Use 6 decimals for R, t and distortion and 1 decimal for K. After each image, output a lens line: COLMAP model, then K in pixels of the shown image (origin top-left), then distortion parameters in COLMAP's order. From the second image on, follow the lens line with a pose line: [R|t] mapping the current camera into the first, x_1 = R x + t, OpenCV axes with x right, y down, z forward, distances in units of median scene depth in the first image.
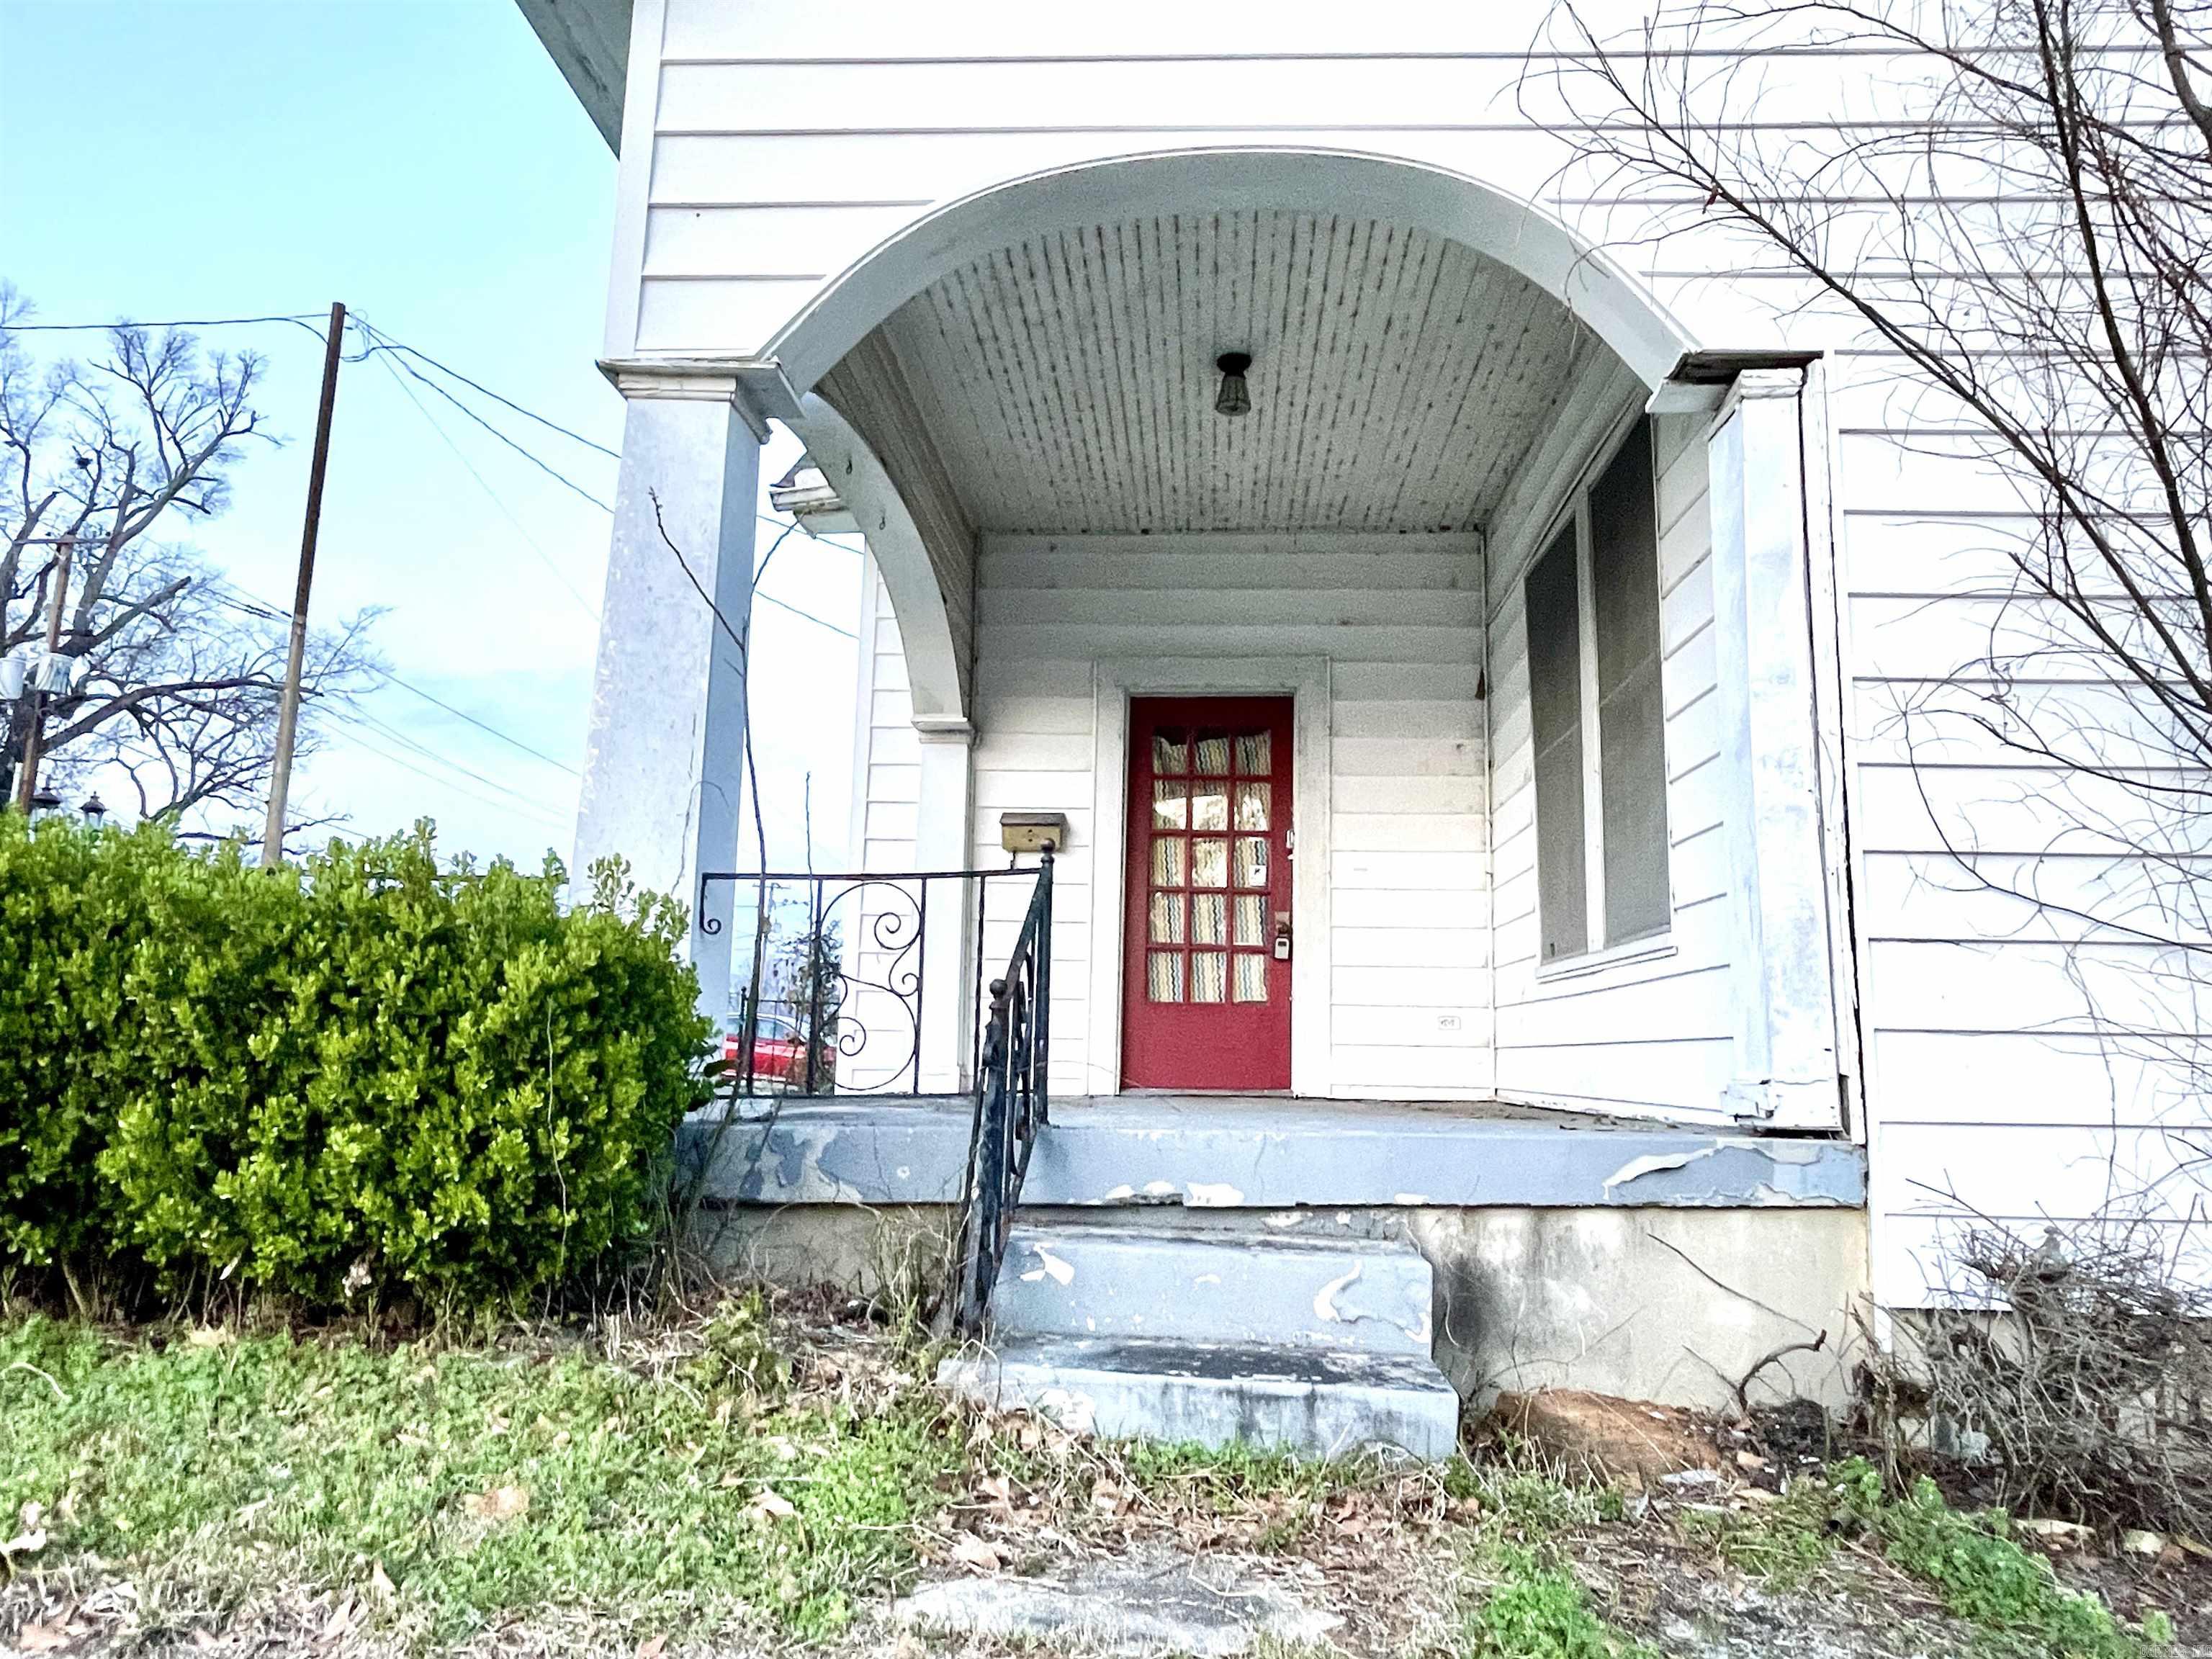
lens RADIAL K [[1377.2, 0, 1159.0], [0, 1377.2, 861.3], [0, 0, 1]] dist [0.001951, -0.004703]
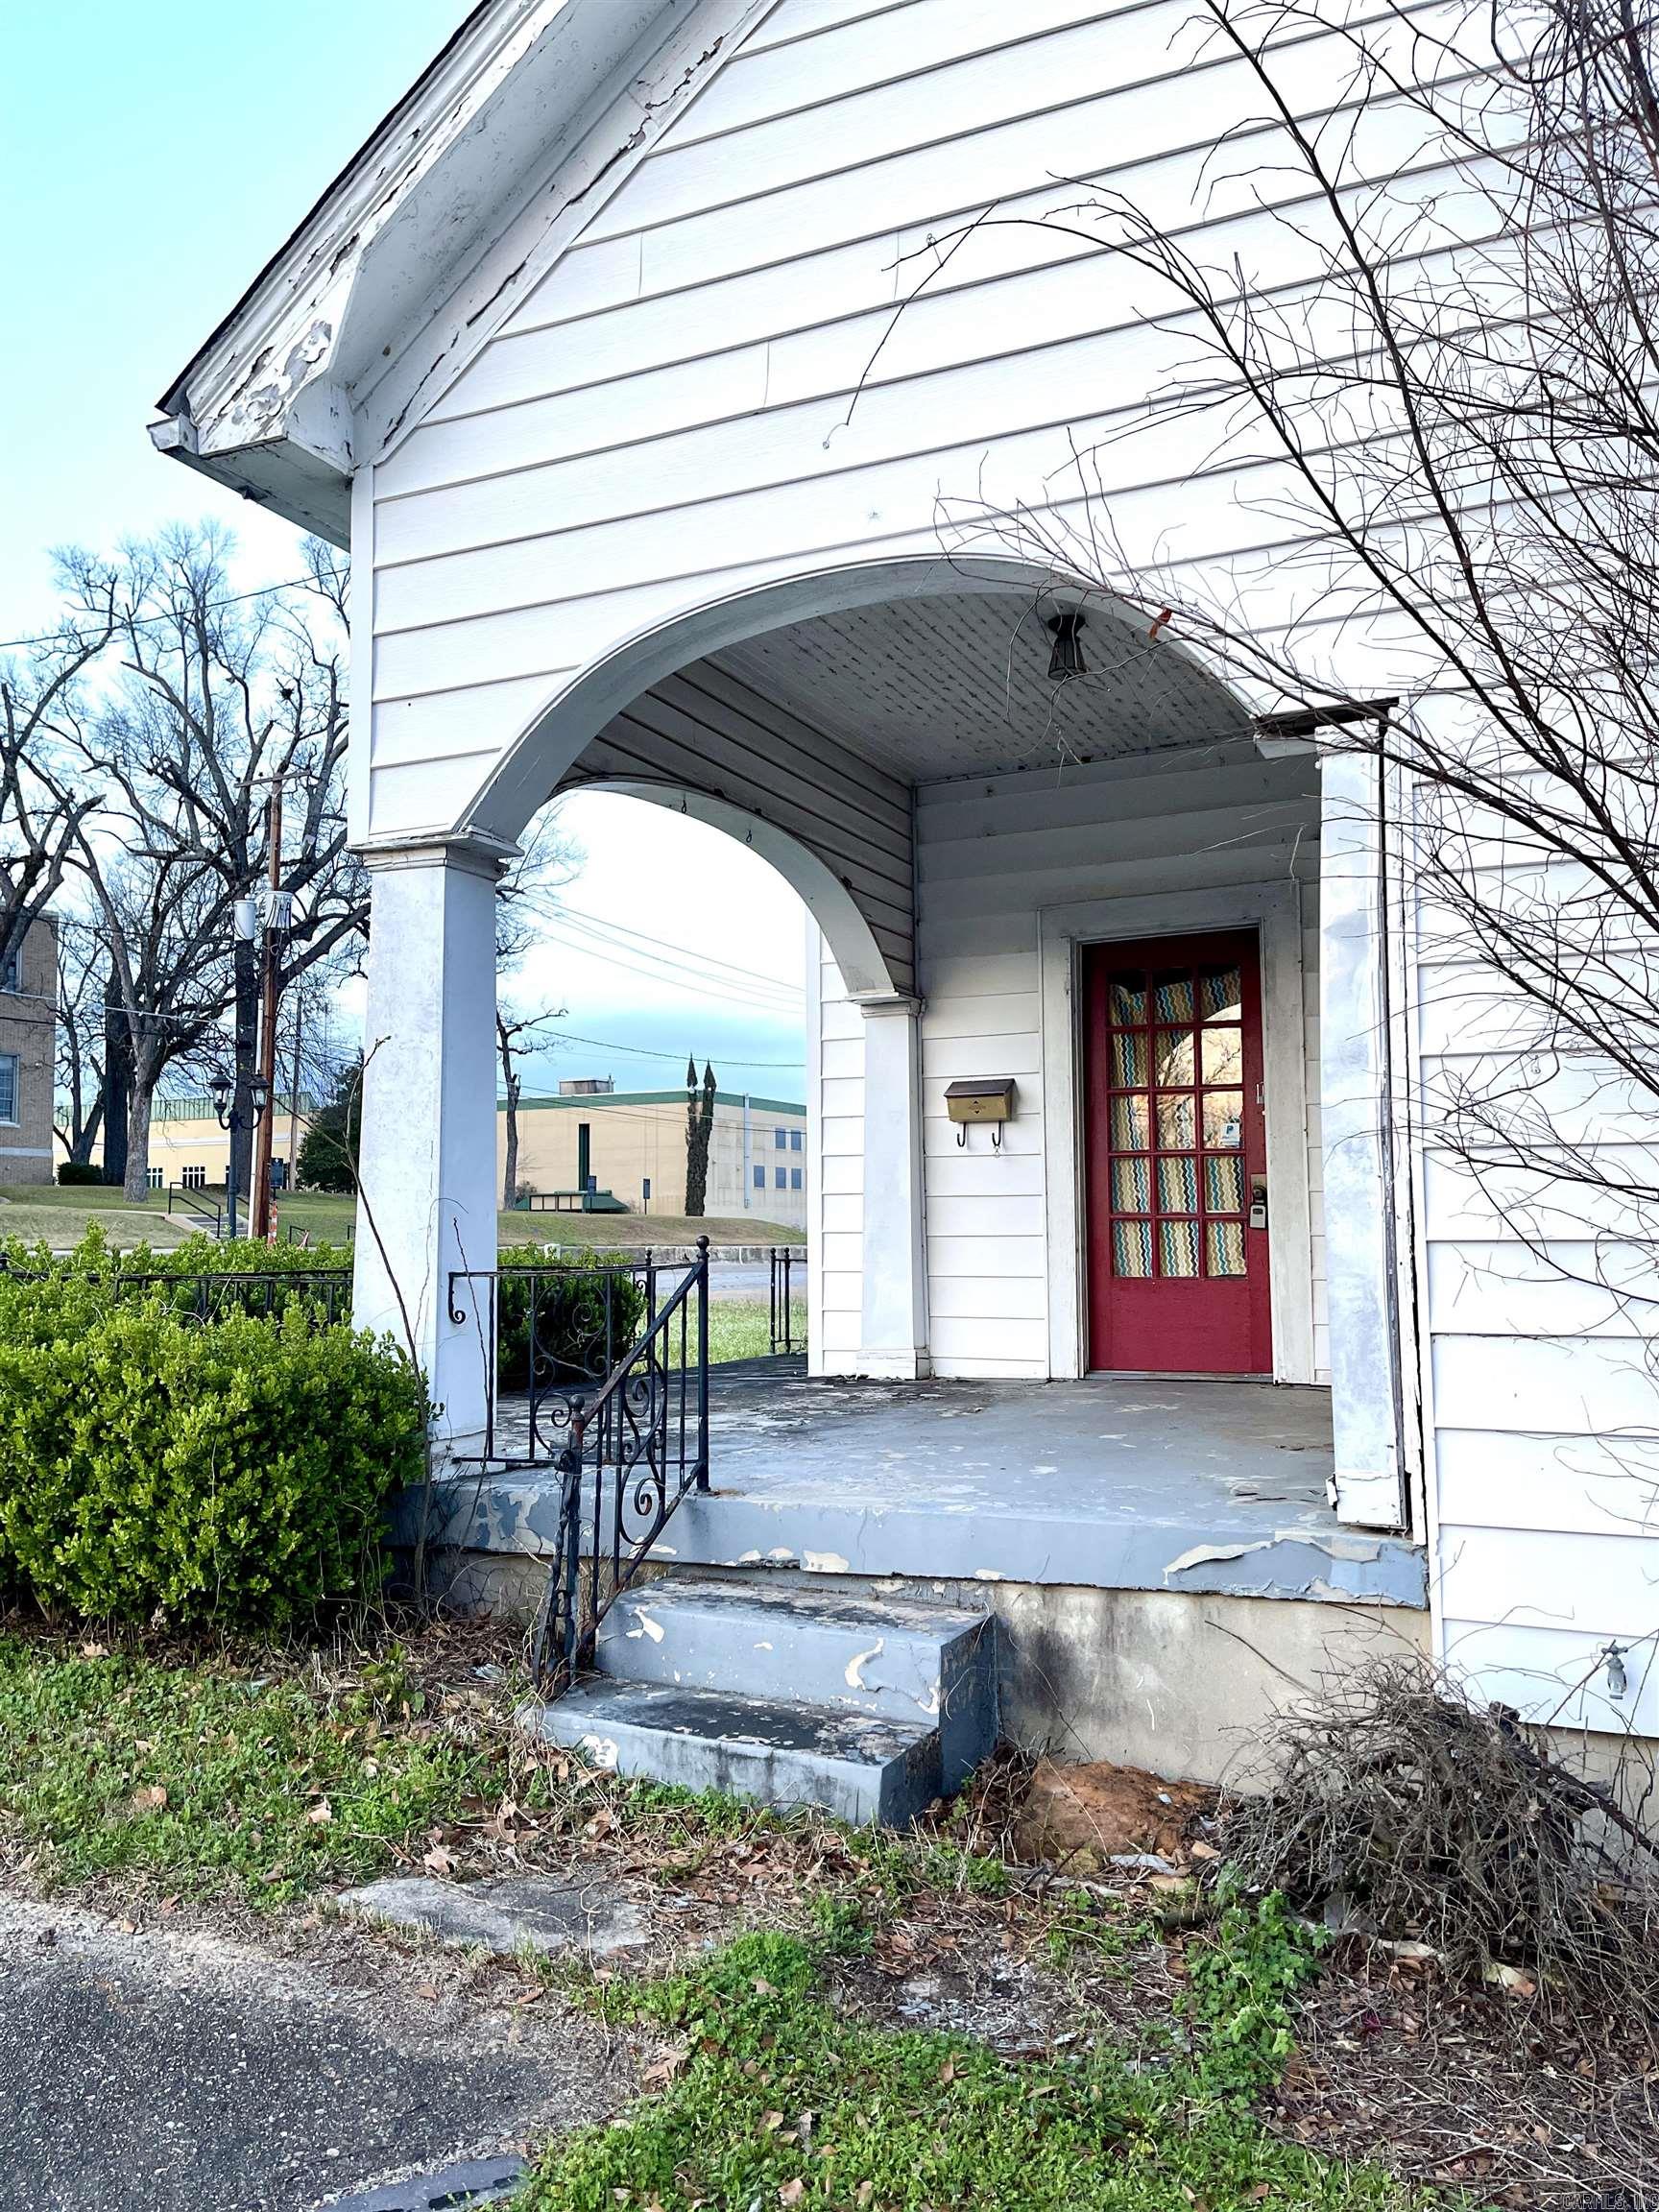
lens RADIAL K [[1667.7, 0, 841.1], [0, 1667.7, 1111.9], [0, 0, 1]] dist [0.043358, 0.001579]
pose [[0.924925, -0.055680, -0.376050, 0.541004], [0.081284, 0.995304, 0.052554, -0.179328], [0.371358, -0.079176, 0.925108, -0.213497]]
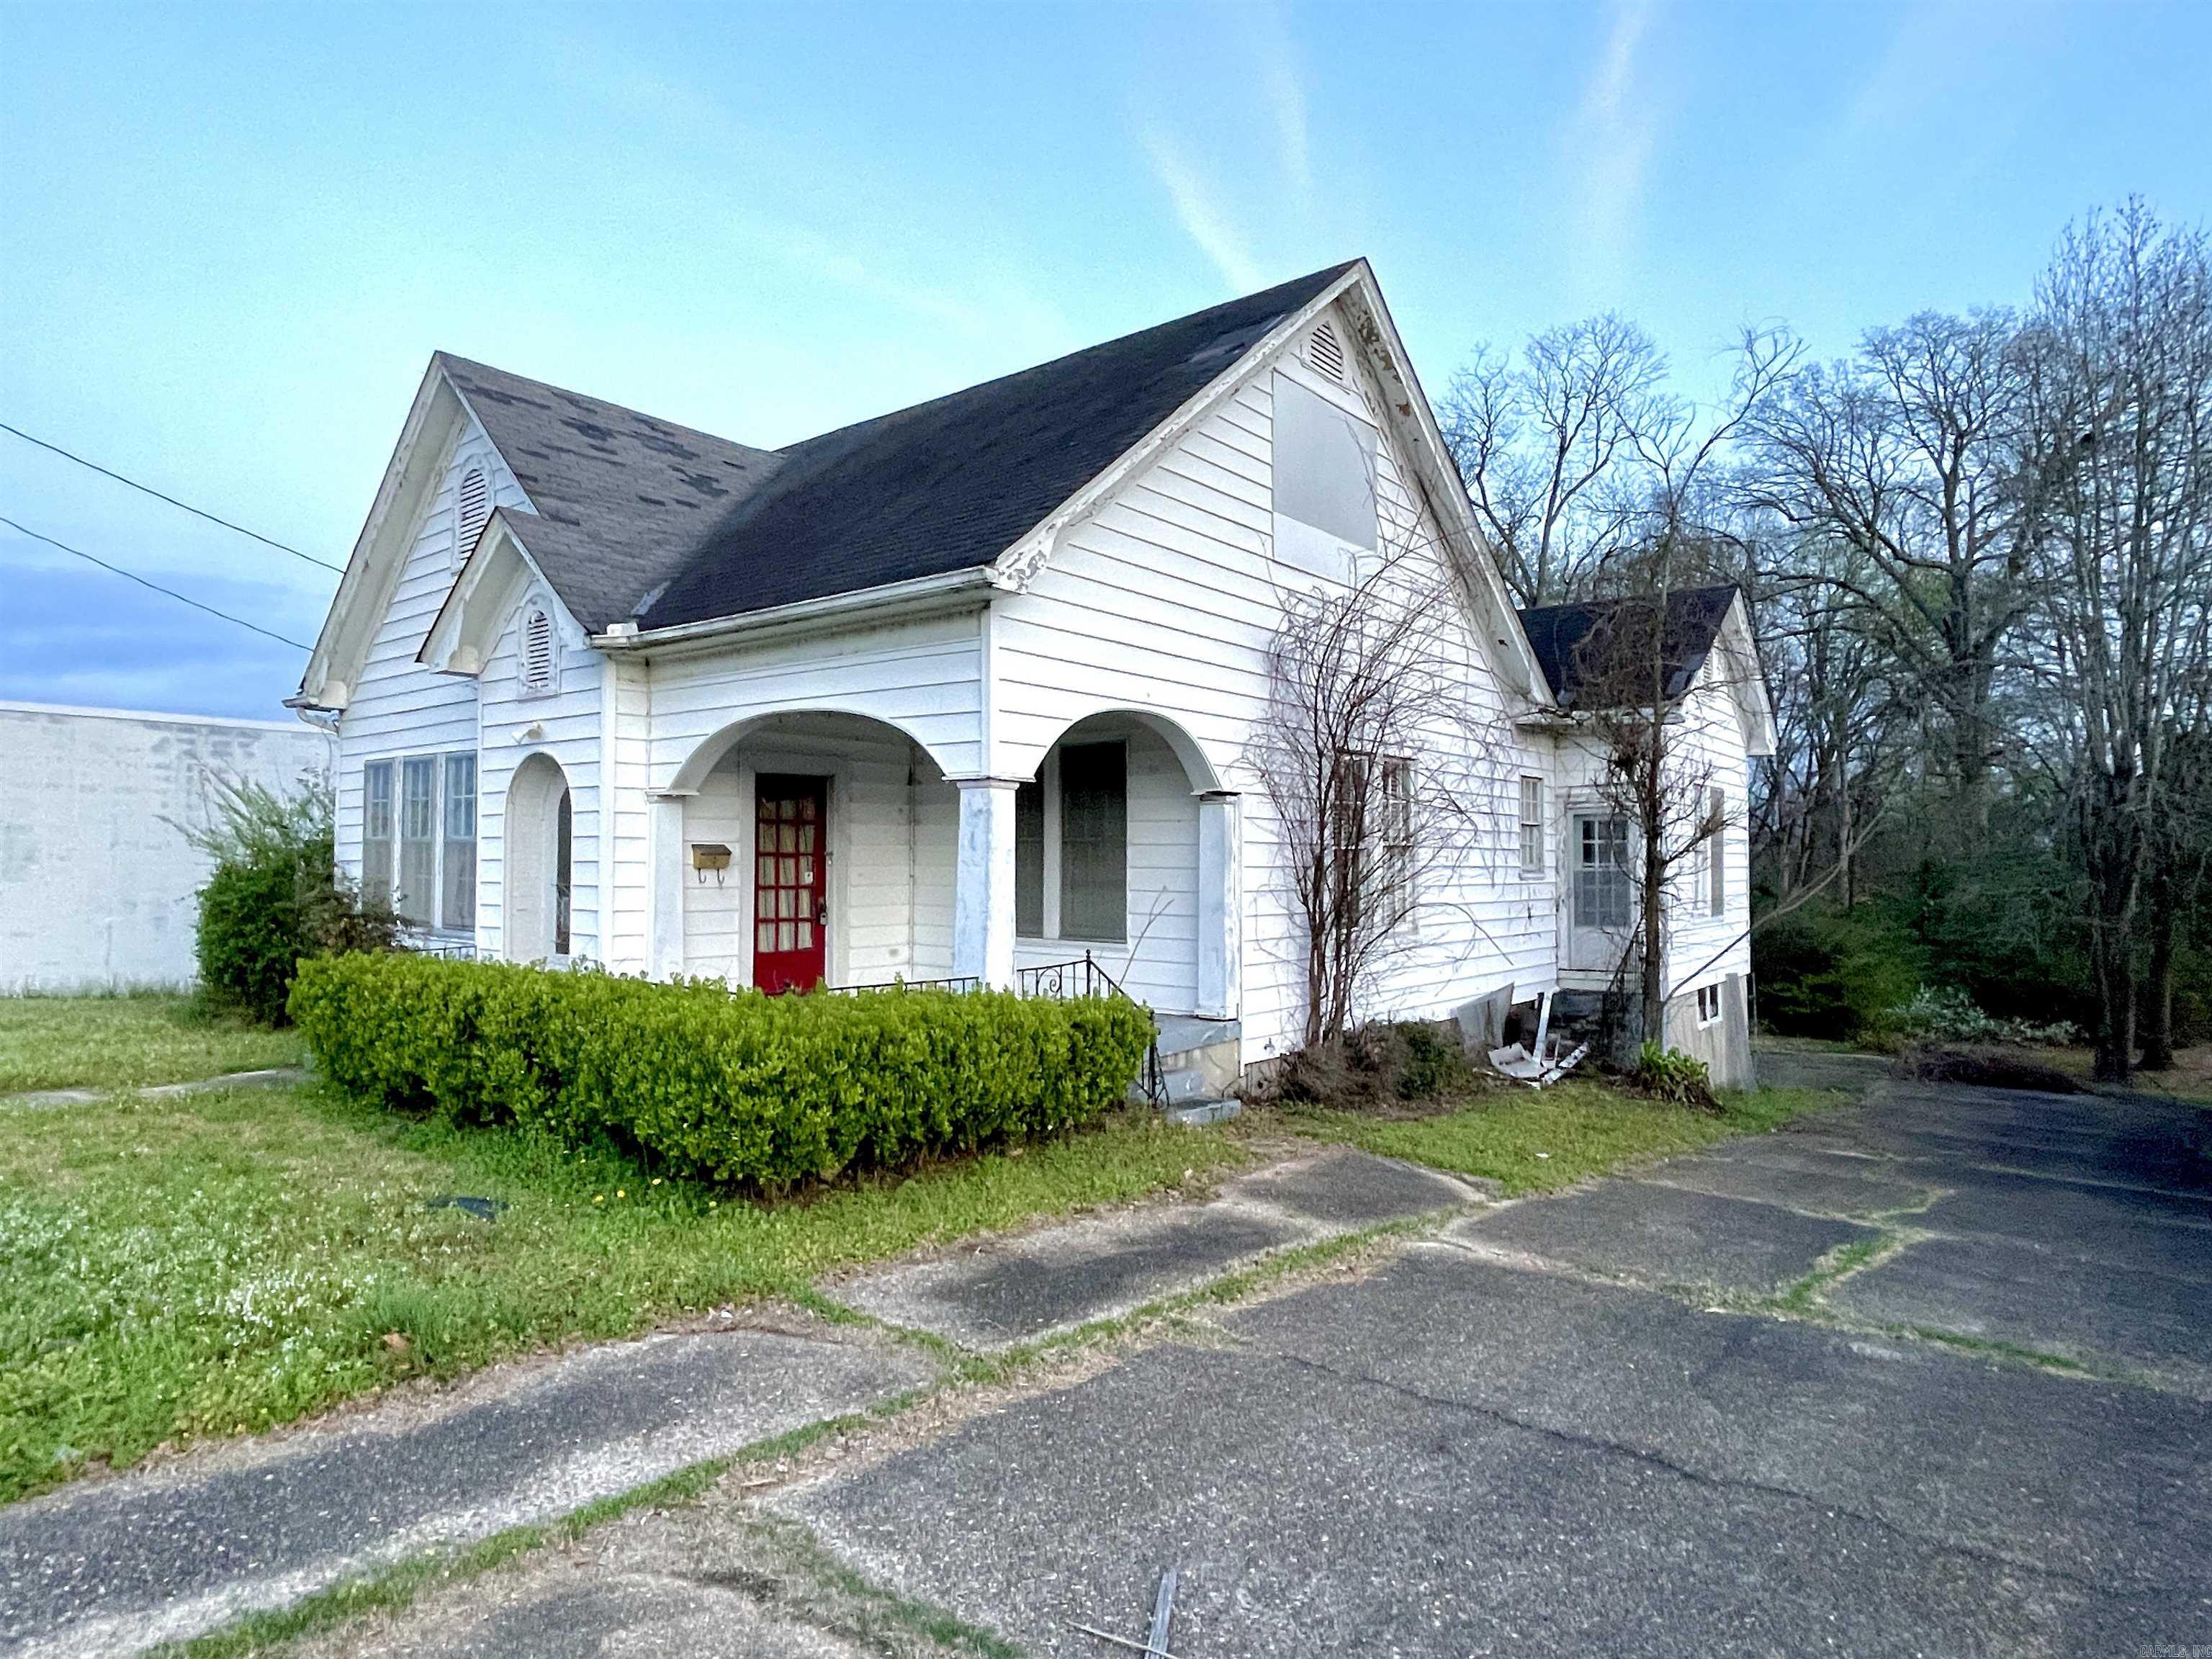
lens RADIAL K [[1246.1, 0, 1104.8], [0, 1246.1, 828.4], [0, 0, 1]] dist [0.000999, 0.000046]
pose [[0.598572, 0.004069, 0.801059, -2.171979], [-0.104008, 0.991917, 0.072679, -0.460887], [-0.794288, -0.126820, 0.594157, -0.560575]]
